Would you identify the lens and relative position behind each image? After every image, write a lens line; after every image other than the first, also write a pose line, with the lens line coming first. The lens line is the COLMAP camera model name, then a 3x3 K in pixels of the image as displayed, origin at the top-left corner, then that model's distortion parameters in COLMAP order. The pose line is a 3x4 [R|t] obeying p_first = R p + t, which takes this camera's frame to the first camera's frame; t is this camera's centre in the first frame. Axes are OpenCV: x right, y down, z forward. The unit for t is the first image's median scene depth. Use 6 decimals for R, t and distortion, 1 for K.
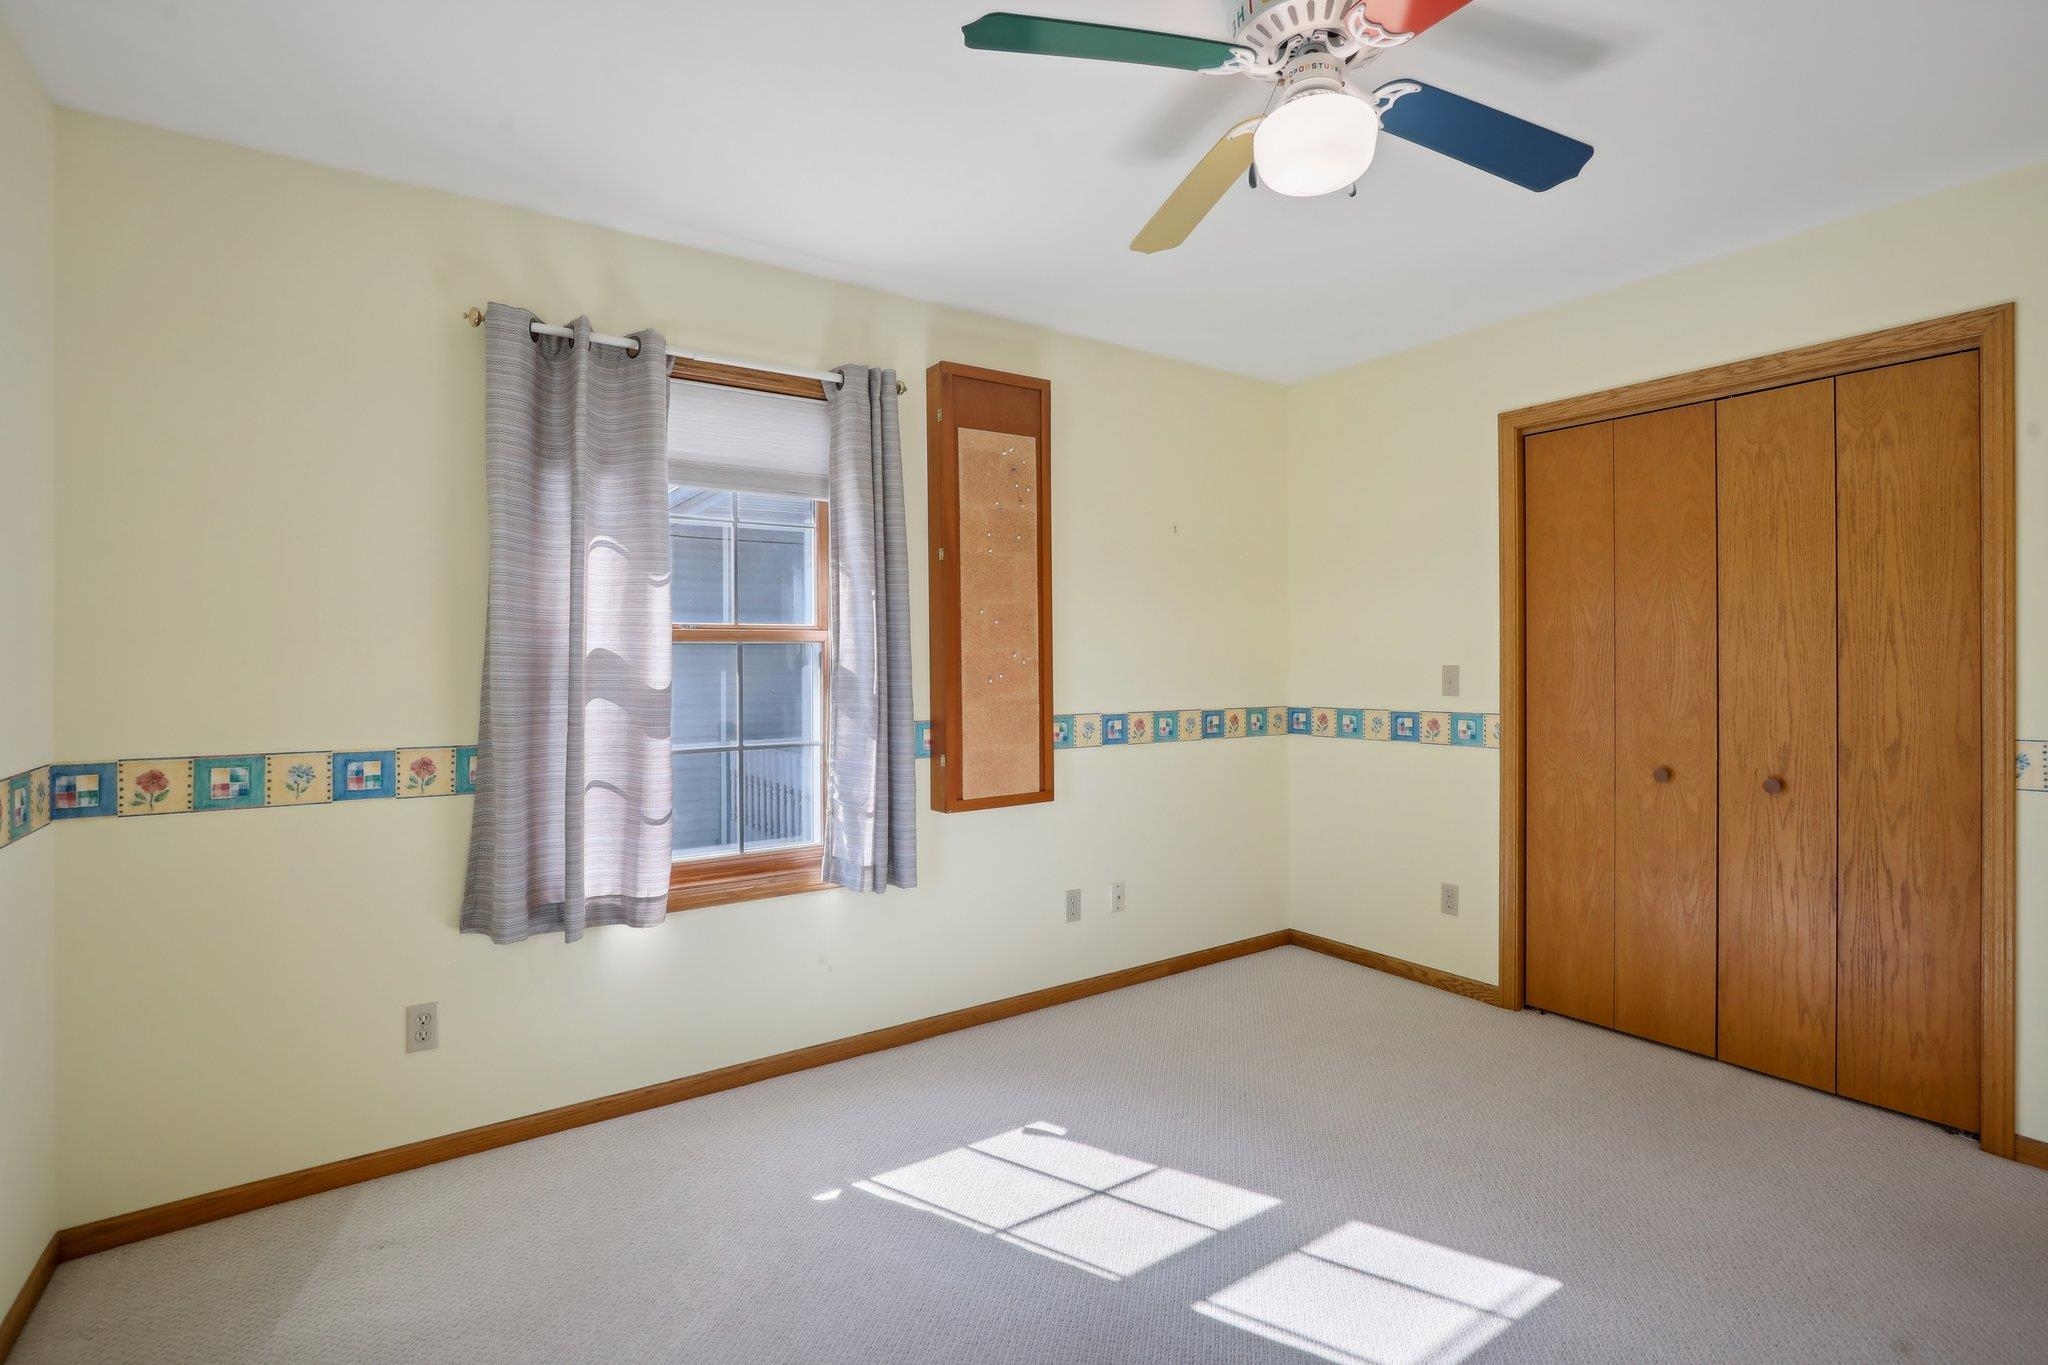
lens RADIAL K [[972.0, 0, 1048.0], [0, 972.0, 663.4], [0, 0, 1]] dist [-0.022814, 0.001596]
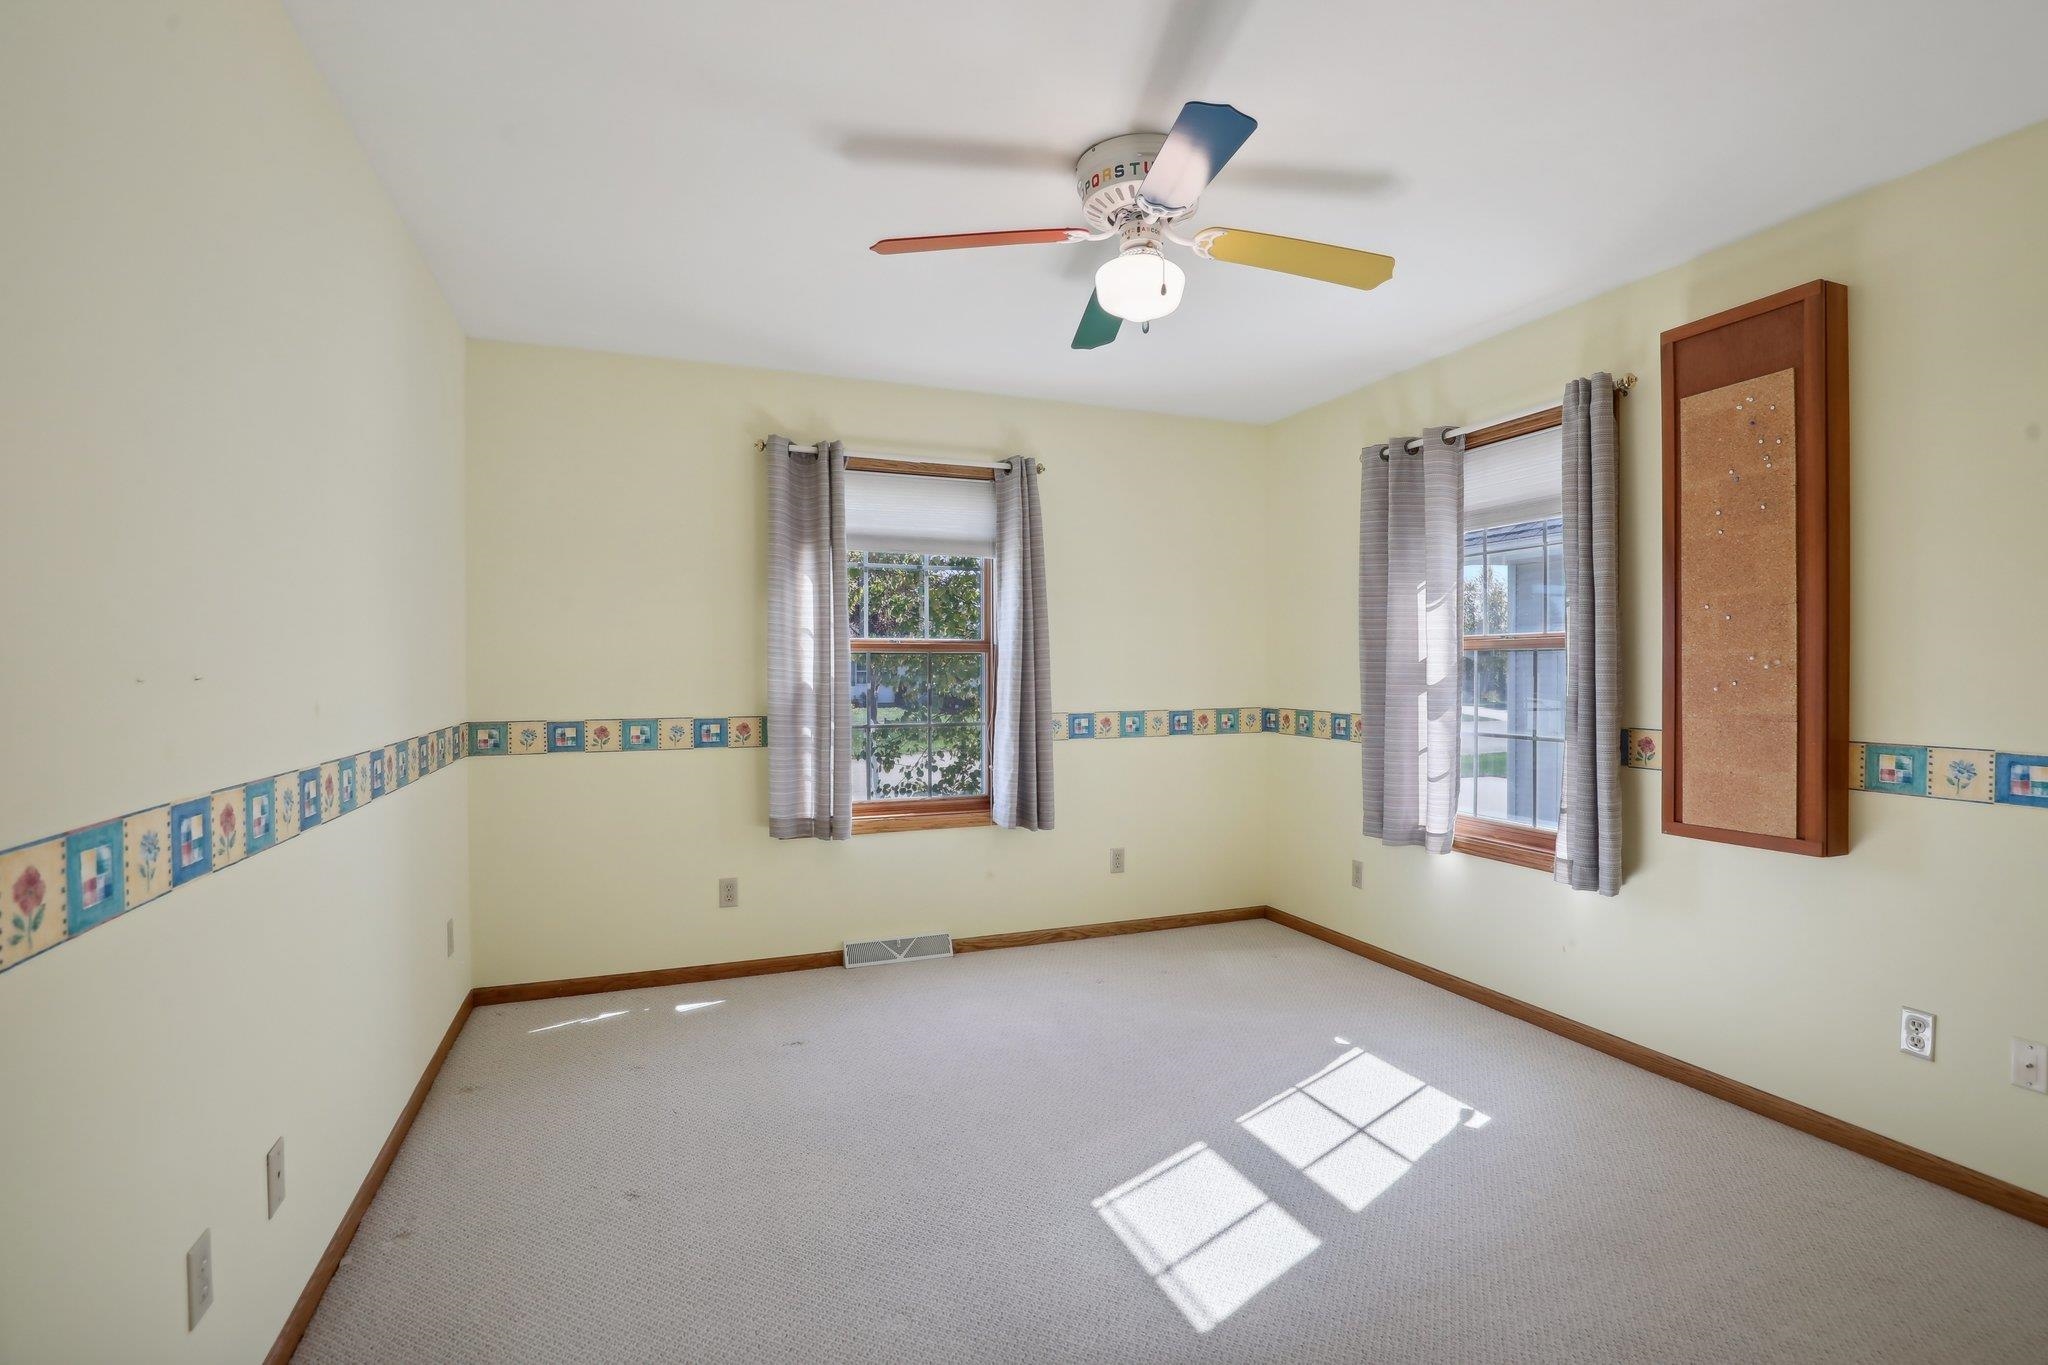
lens RADIAL K [[972.0, 0, 1048.0], [0, 972.0, 663.4], [0, 0, 1]] dist [-0.022814, 0.001596]
pose [[-0.226883, 0.004391, -0.973912, 0.877314], [0.004961, 0.999982, 0.003353, -0.009368], [0.973909, -0.004070, -0.226901, 0.629790]]
